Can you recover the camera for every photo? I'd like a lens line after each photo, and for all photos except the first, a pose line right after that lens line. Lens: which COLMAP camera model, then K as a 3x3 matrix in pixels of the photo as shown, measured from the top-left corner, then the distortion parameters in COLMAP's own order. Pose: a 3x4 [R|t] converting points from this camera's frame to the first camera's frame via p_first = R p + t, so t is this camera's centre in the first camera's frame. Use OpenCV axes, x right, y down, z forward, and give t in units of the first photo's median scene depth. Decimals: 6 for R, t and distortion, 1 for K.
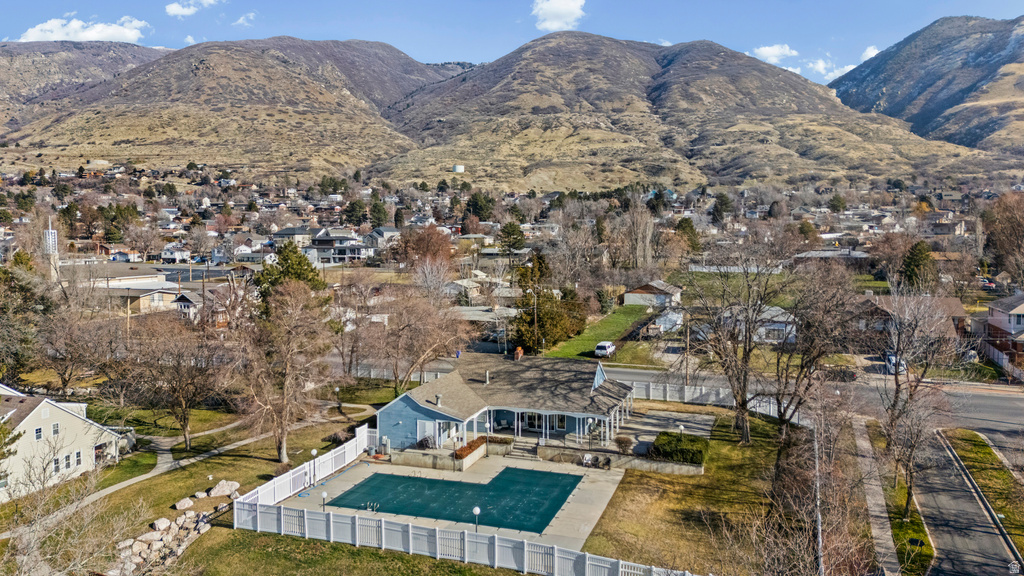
lens RADIAL K [[742.4, 0, 512.0], [0, 742.4, 288.0], [0, 0, 1]] dist [0.064148, -0.061716]
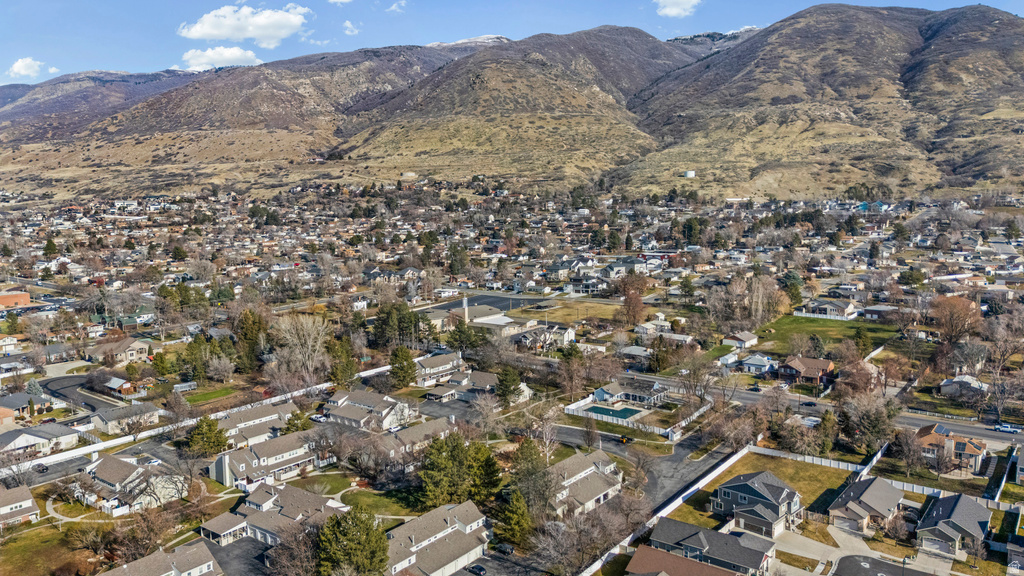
lens RADIAL K [[742.4, 0, 512.0], [0, 742.4, 288.0], [0, 0, 1]] dist [0.064148, -0.061716]
pose [[0.947376, 0.031910, -0.318529, 0.031289], [-0.017658, 0.998714, 0.047533, -0.027199], [0.319636, -0.039407, 0.946721, -0.138583]]
